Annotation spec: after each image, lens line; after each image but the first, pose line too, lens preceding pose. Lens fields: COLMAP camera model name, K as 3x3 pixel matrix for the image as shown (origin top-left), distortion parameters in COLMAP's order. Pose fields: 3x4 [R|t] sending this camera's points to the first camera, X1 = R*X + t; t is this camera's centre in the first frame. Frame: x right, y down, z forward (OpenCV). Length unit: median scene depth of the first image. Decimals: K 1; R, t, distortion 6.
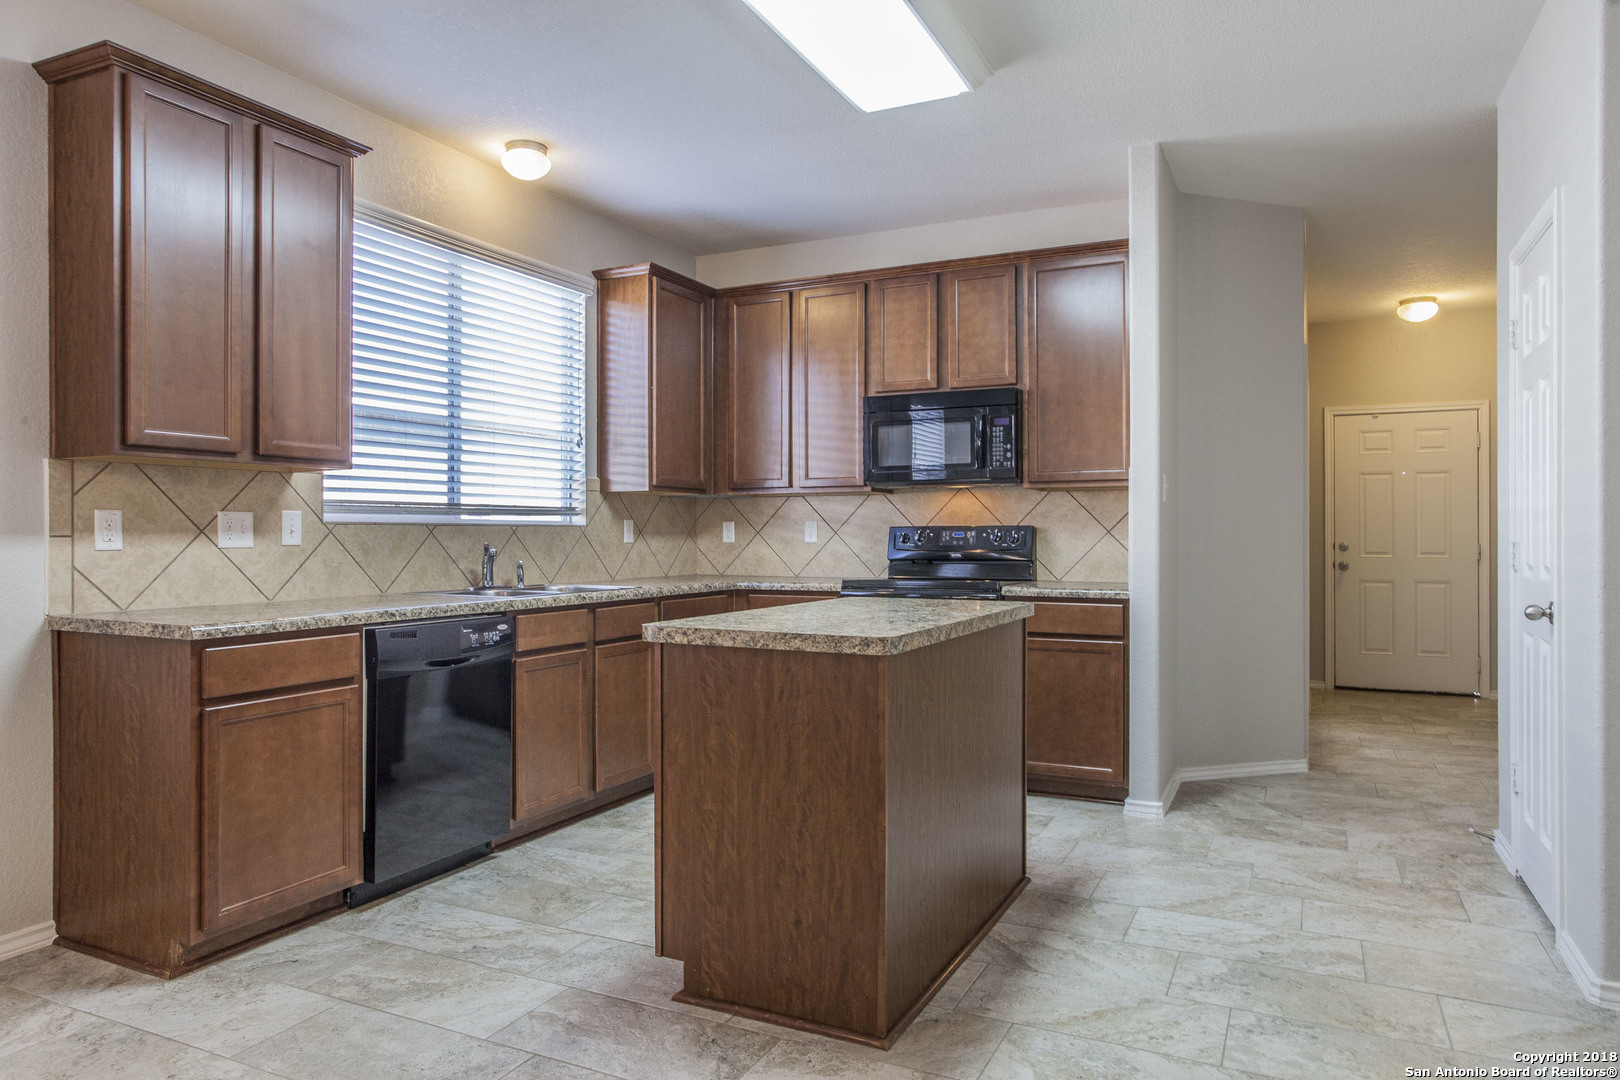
lens RADIAL K [[1034.2, 0, 833.4], [0, 1034.2, 533.5], [0, 0, 1]] dist [-0.031263, 0.036172]
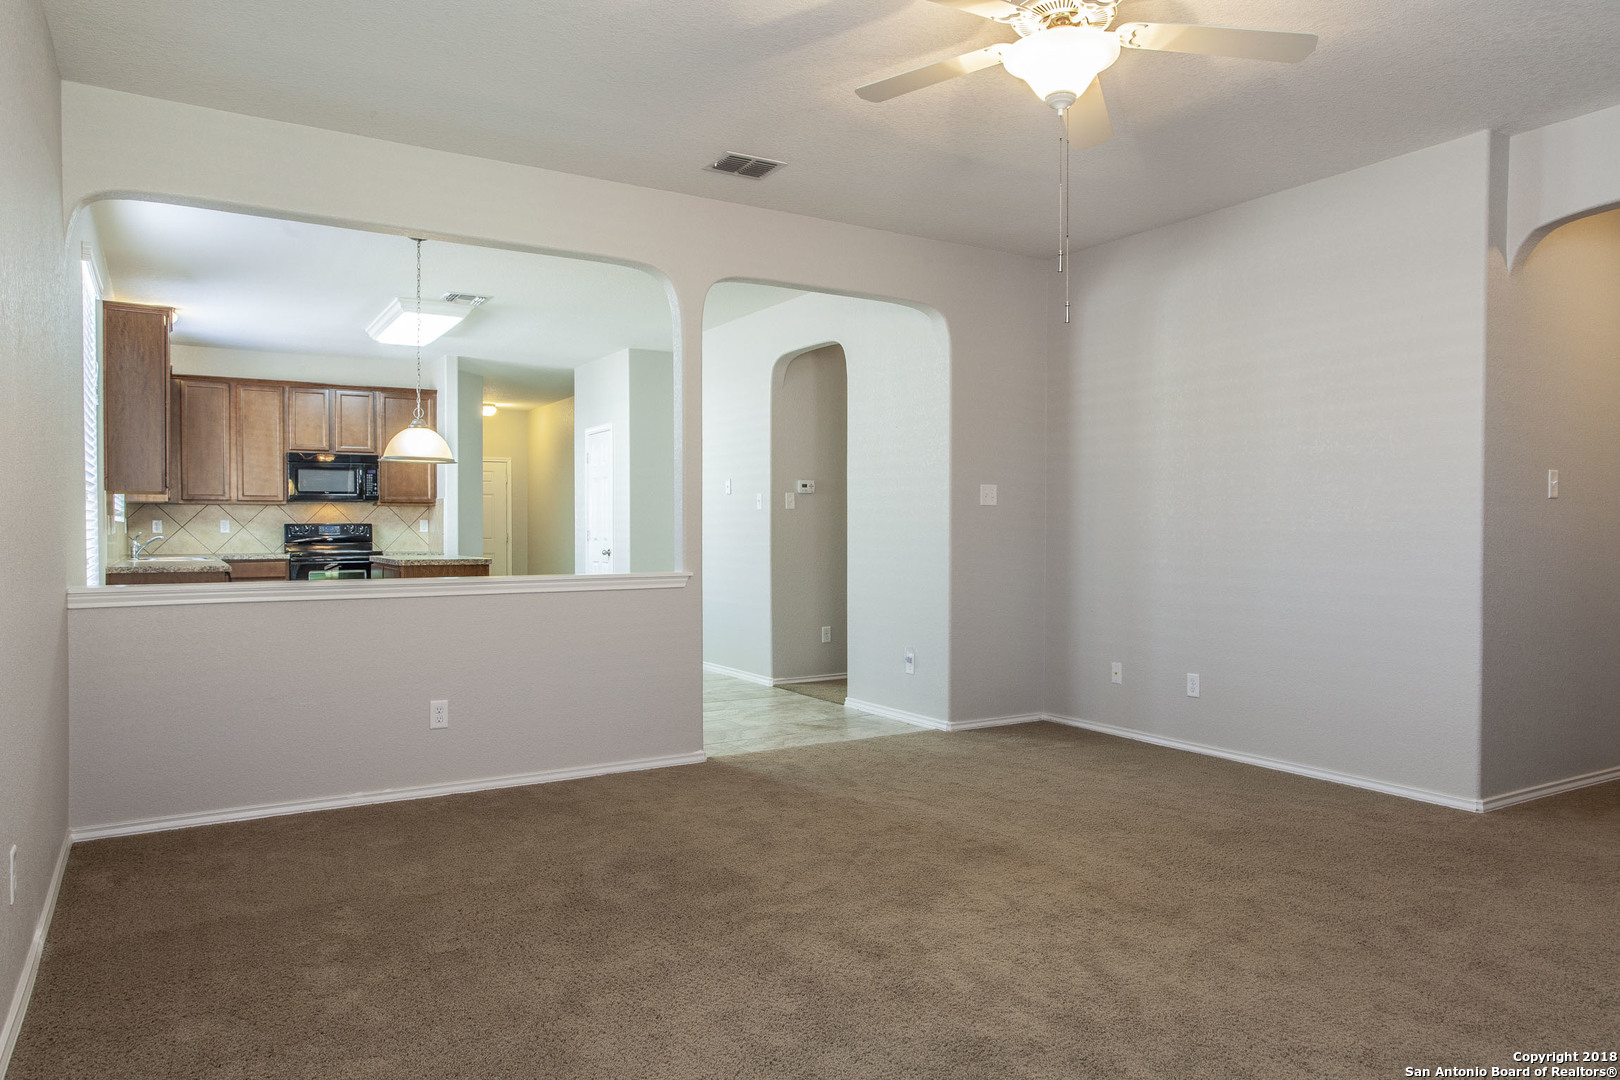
lens RADIAL K [[1034.2, 0, 797.2], [0, 1034.2, 546.9], [0, 0, 1]] dist [-0.031263, 0.036172]
pose [[0.555500, -0.012976, 0.831416, -1.925356], [-0.000706, 0.999871, 0.016077, 0.008718], [-0.831516, -0.009518, 0.555419, -1.474090]]
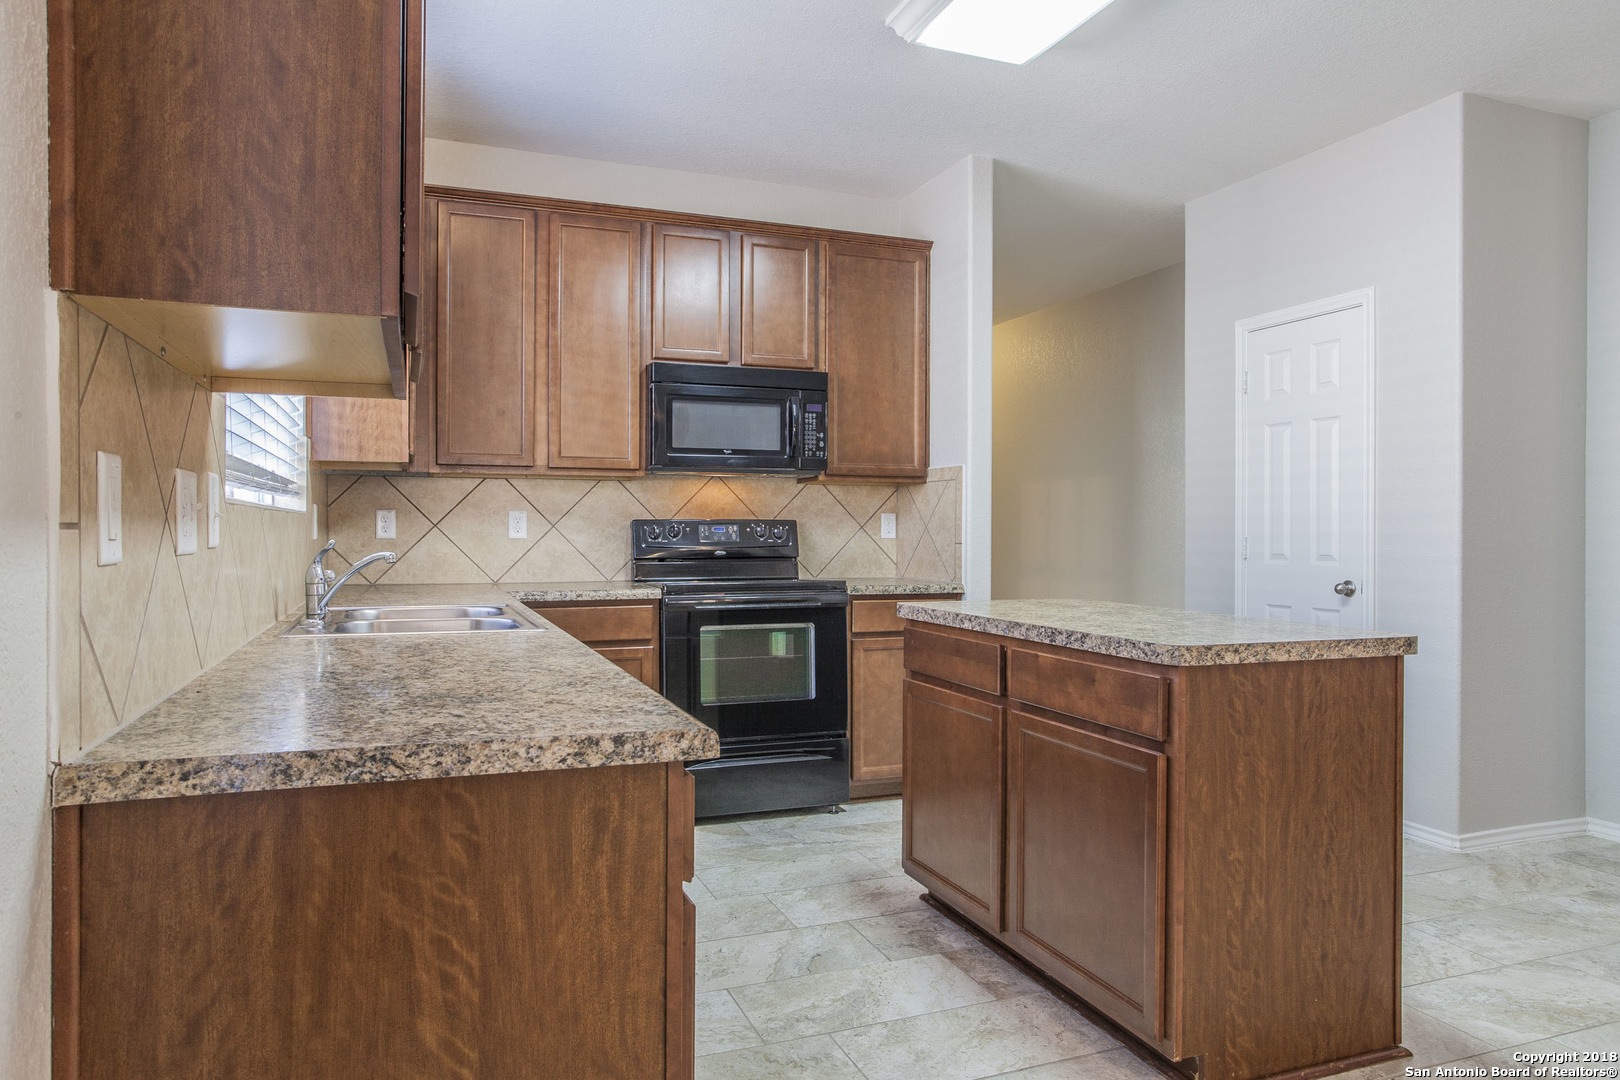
lens RADIAL K [[1034.2, 0, 822.3], [0, 1034.2, 533.2], [0, 0, 1]] dist [-0.031263, 0.036172]
pose [[0.682117, 0.001881, 0.731241, -0.945619], [-0.005922, 0.999978, 0.002951, 0.002611], [-0.731219, -0.006344, 0.682113, 0.666952]]
